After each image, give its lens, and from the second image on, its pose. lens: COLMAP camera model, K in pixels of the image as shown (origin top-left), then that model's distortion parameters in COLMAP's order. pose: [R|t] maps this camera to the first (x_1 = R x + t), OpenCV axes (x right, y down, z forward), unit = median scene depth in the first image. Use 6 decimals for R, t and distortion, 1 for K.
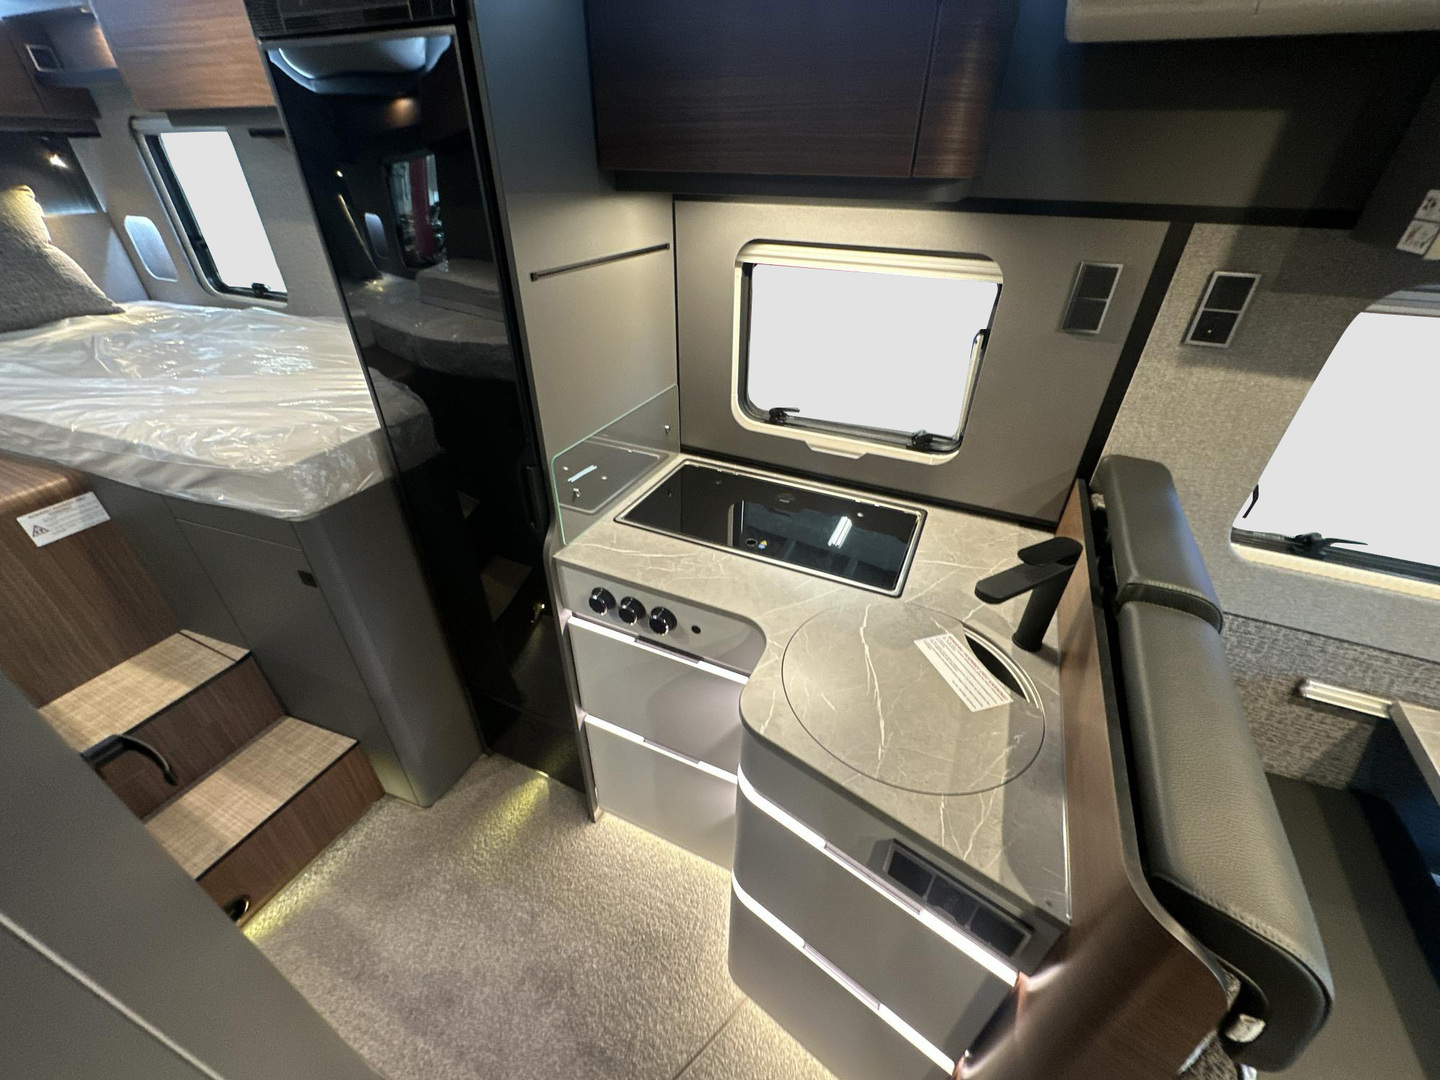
lens RADIAL K [[590.6, 0, 720.0], [0, 590.6, 540.0], [0, 0, 1]] dist [-0.002183, -0.000530]
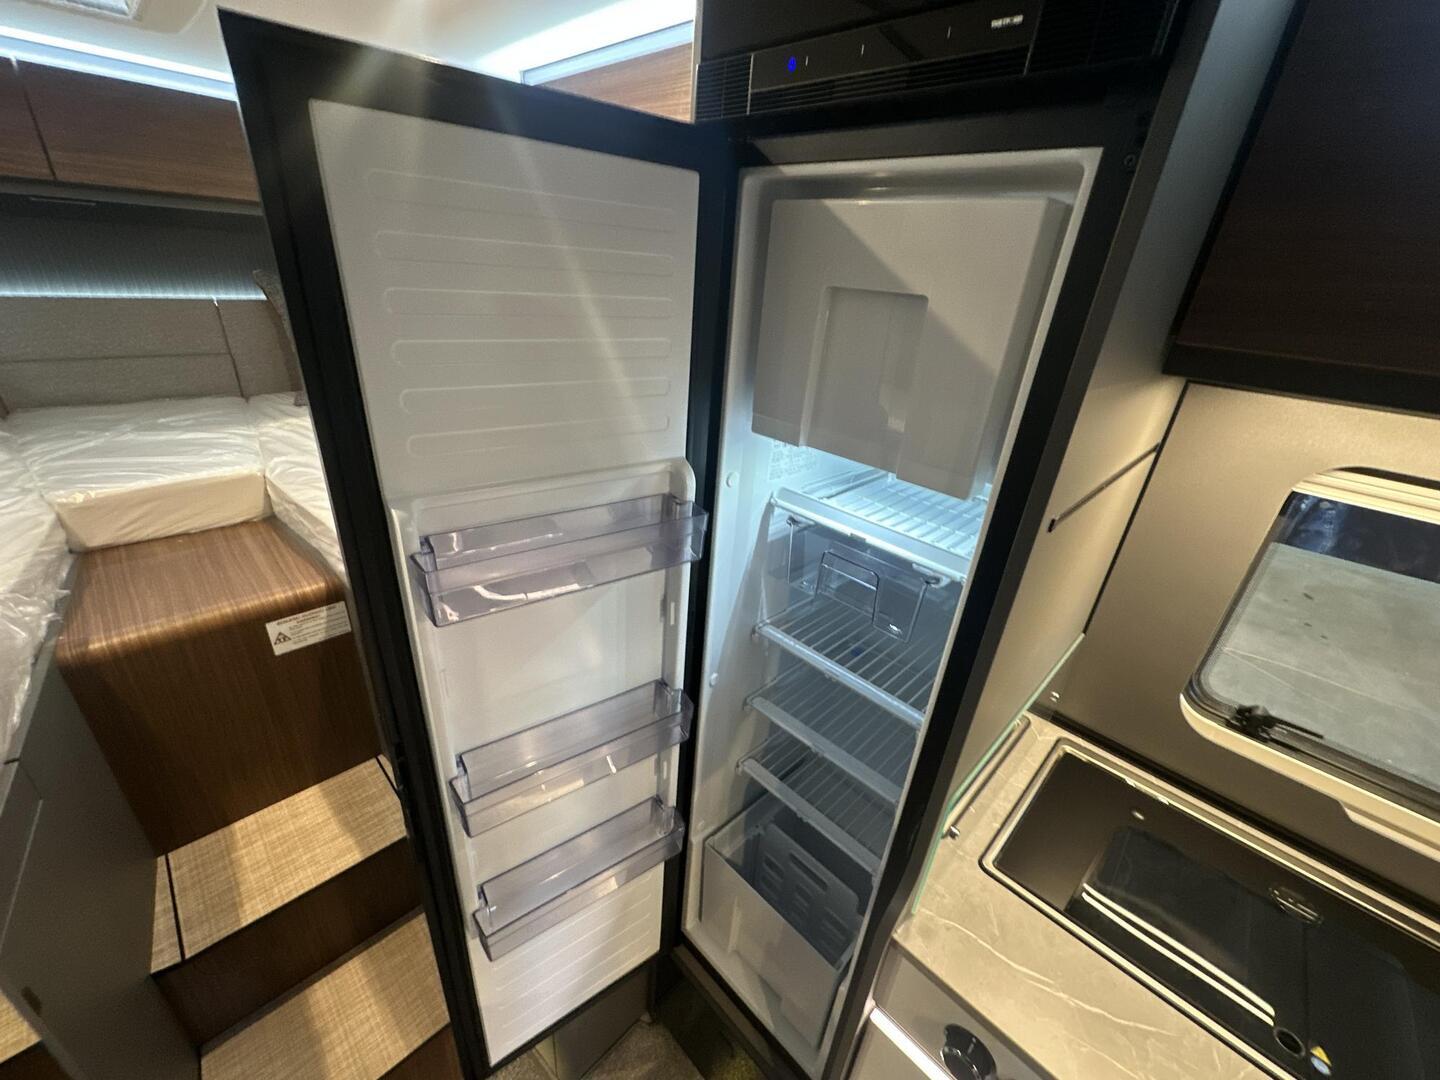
lens RADIAL K [[590.6, 0, 720.0], [0, 590.6, 540.0], [0, 0, 1]] dist [-0.002183, -0.000530]
pose [[0.936164, 0.199084, -0.289762, -0.280965], [-0.241931, 0.962831, -0.120109, -0.189974], [0.255080, 0.182544, 0.949532, 0.268183]]
